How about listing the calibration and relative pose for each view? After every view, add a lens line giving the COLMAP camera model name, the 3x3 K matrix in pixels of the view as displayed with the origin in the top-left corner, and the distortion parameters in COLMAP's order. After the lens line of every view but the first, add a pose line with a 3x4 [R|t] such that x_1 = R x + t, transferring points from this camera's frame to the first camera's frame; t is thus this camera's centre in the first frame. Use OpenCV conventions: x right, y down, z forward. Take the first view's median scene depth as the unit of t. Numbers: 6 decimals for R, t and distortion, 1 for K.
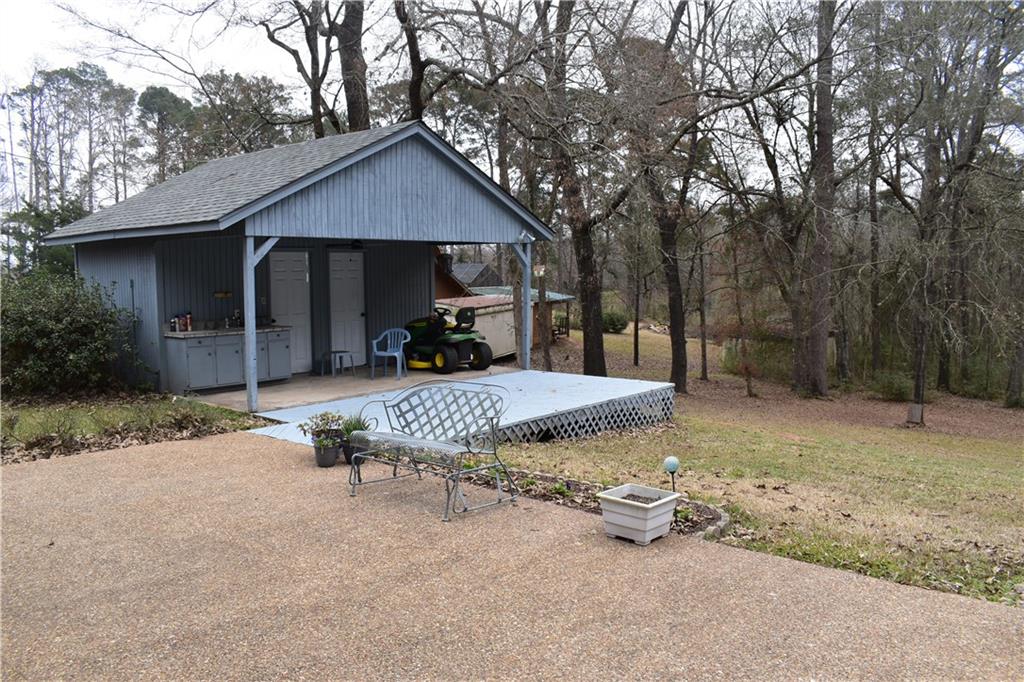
lens RADIAL K [[797.4, 0, 509.6], [0, 797.4, 338.0], [0, 0, 1]] dist [-0.091363, 0.009931]
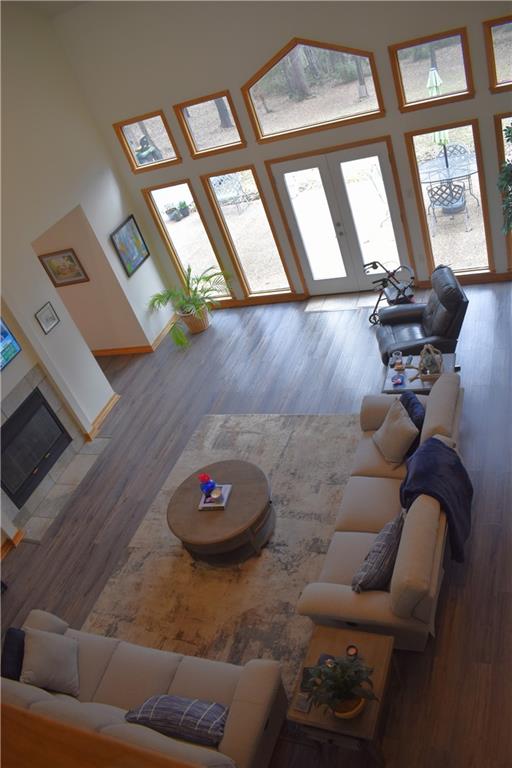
lens RADIAL K [[598.1, 0, 256.0], [0, 598.1, 384.0], [0, 0, 1]] dist [-0.091363, 0.009931]
pose [[0.891473, -0.437158, 0.119035, -0.100998], [0.333250, 0.810666, 0.481420, -0.061326], [-0.306954, -0.389505, 0.868369, -0.241487]]
